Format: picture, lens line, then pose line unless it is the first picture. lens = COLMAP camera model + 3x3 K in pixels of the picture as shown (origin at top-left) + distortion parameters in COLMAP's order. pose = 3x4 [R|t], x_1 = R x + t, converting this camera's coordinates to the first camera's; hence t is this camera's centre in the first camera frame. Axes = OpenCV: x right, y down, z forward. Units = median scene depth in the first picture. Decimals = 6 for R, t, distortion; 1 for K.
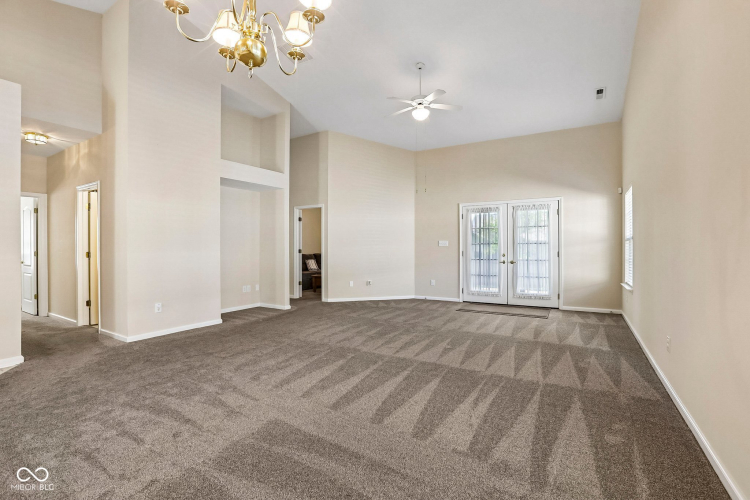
lens RADIAL K [[340.7, 0, 375.4], [0, 340.7, 249.1], [0, 0, 1]] dist [-0.045302, 0.000490]
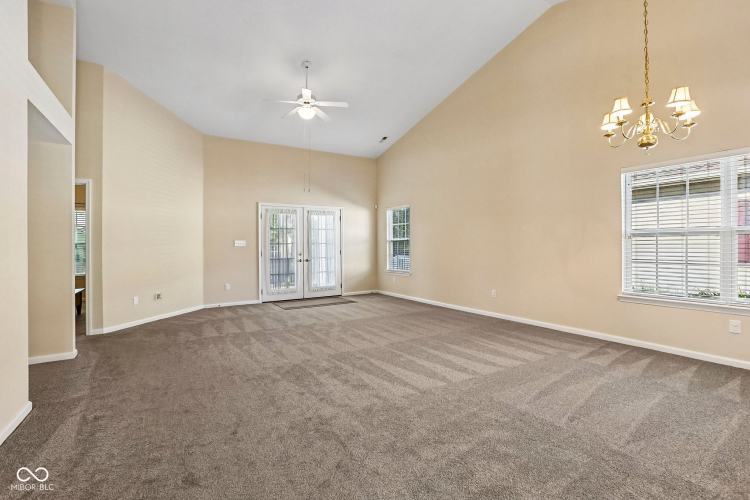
lens RADIAL K [[340.7, 0, 375.3], [0, 340.7, 245.7], [0, 0, 1]] dist [-0.045302, 0.000490]
pose [[0.455484, 0.002423, 0.890241, -0.501264], [0.015096, 0.999831, -0.010445, 0.005783], [-0.890116, 0.018197, 0.455371, 0.284793]]
